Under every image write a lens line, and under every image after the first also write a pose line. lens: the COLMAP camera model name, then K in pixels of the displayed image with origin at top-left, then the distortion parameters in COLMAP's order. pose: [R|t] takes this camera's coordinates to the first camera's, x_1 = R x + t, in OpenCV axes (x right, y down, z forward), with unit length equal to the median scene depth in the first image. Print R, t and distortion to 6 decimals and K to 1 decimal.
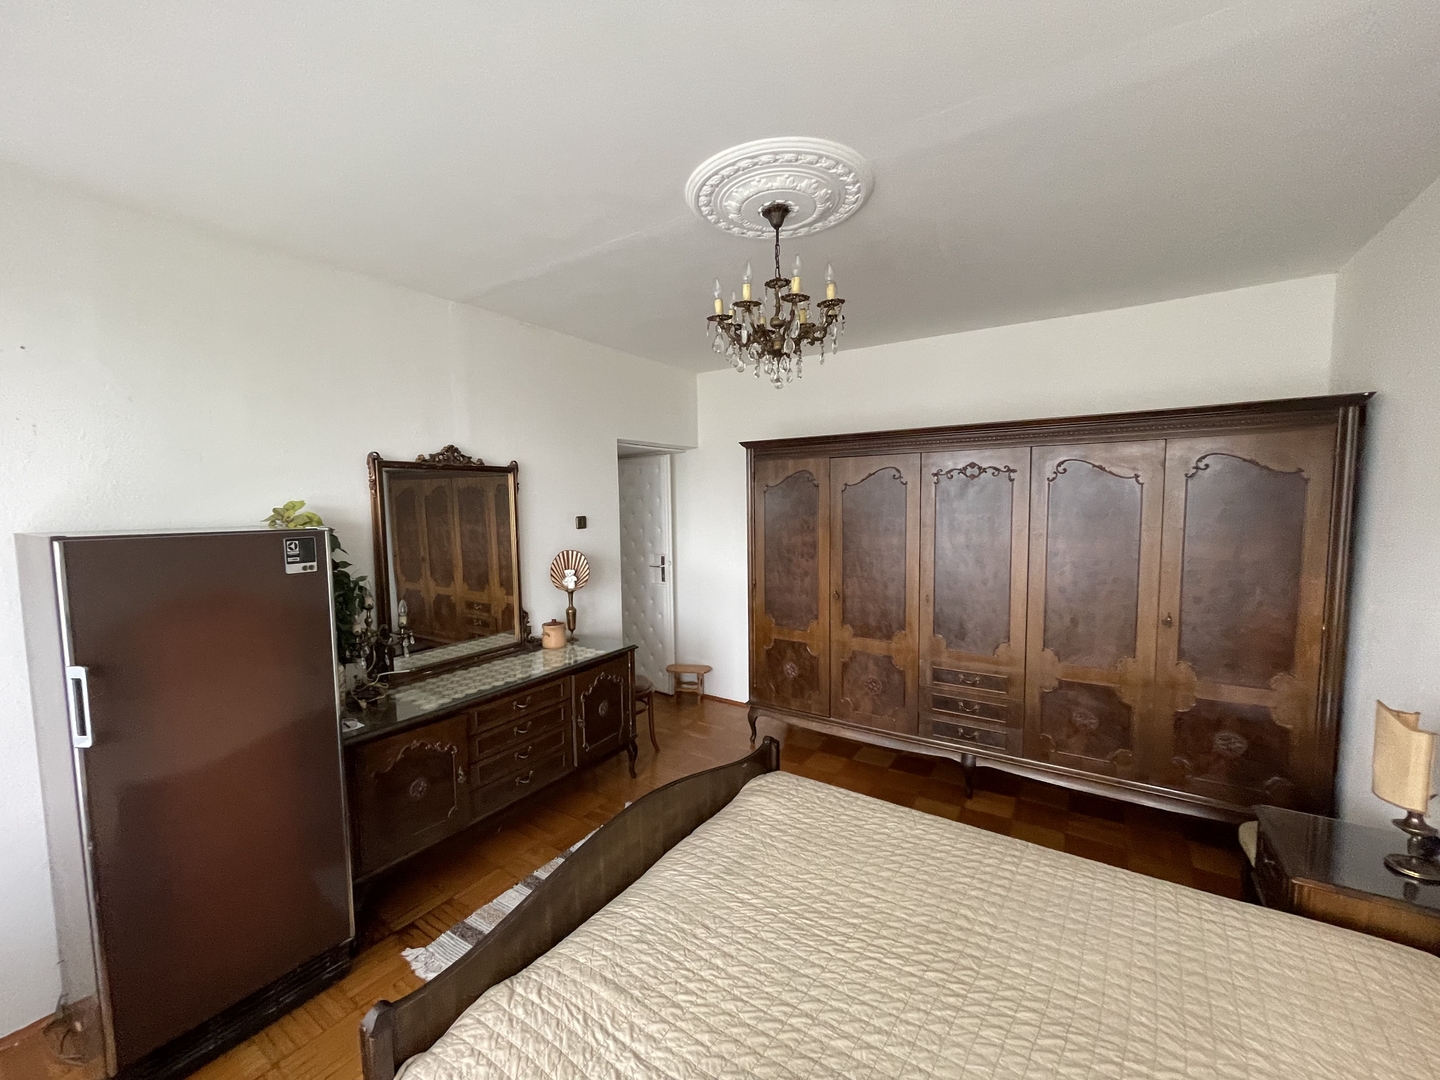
lens RADIAL K [[578.6, 0, 720.3], [0, 578.6, 543.4], [0, 0, 1]] dist [-0.000174, 0.000069]
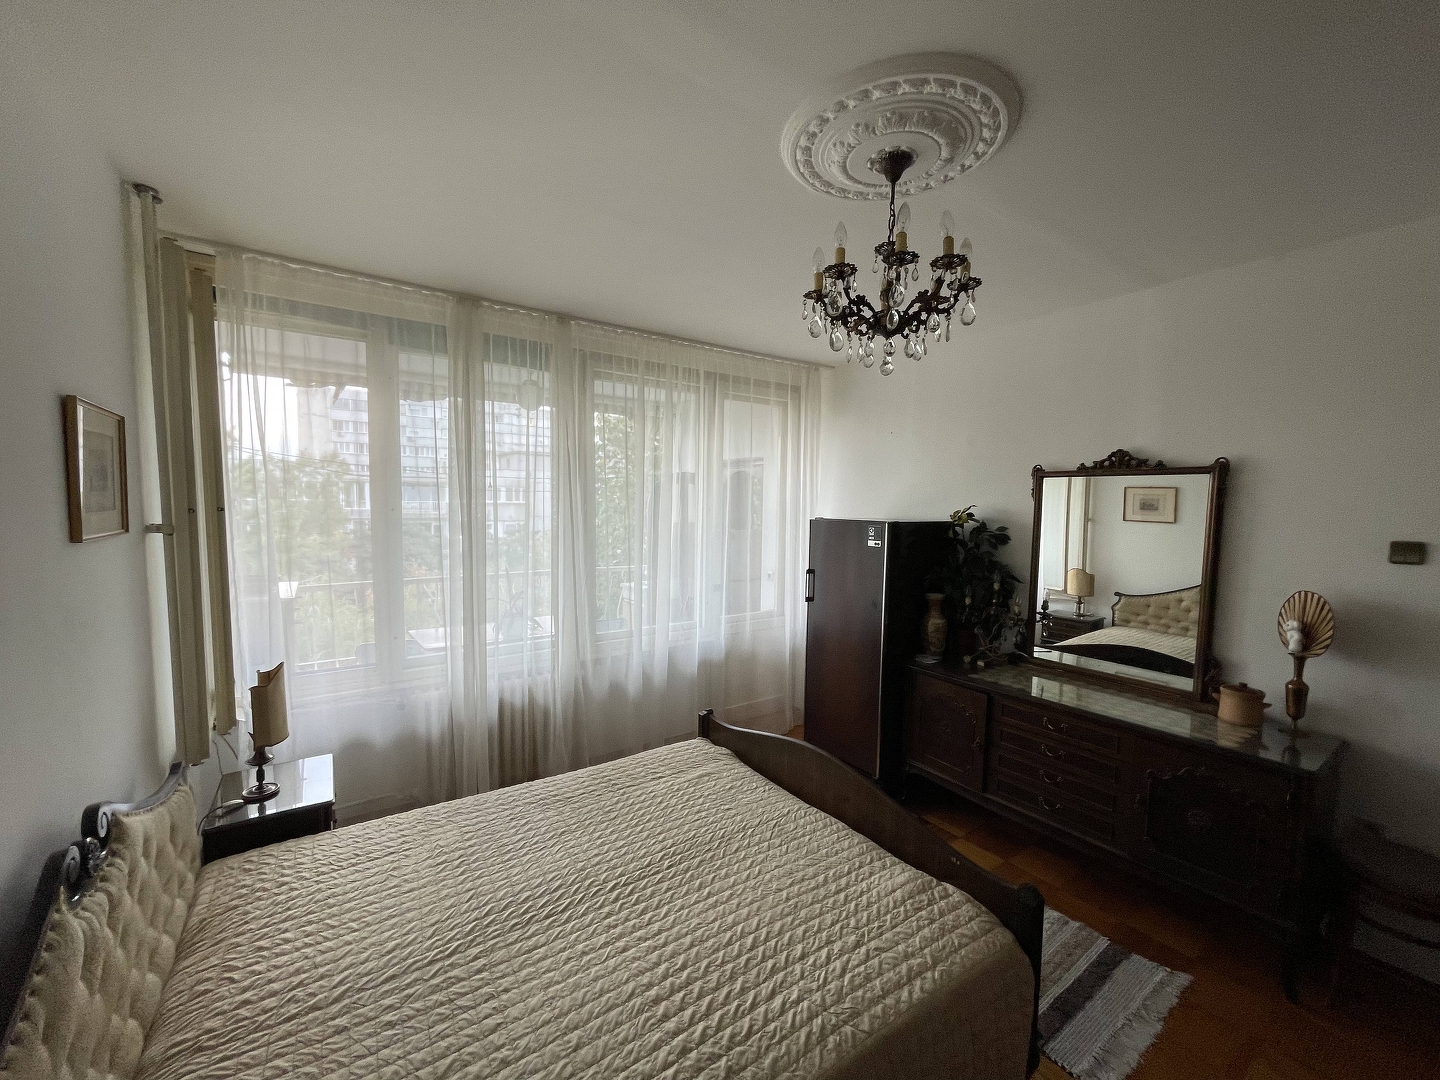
lens RADIAL K [[578.6, 0, 719.8], [0, 578.6, 541.8], [0, 0, 1]] dist [-0.000174, 0.000069]
pose [[-0.352595, 0.080319, -0.932323, 0.812183], [-0.075354, 0.990637, 0.113842, -0.096592], [0.932737, 0.110395, -0.343242, 0.898315]]
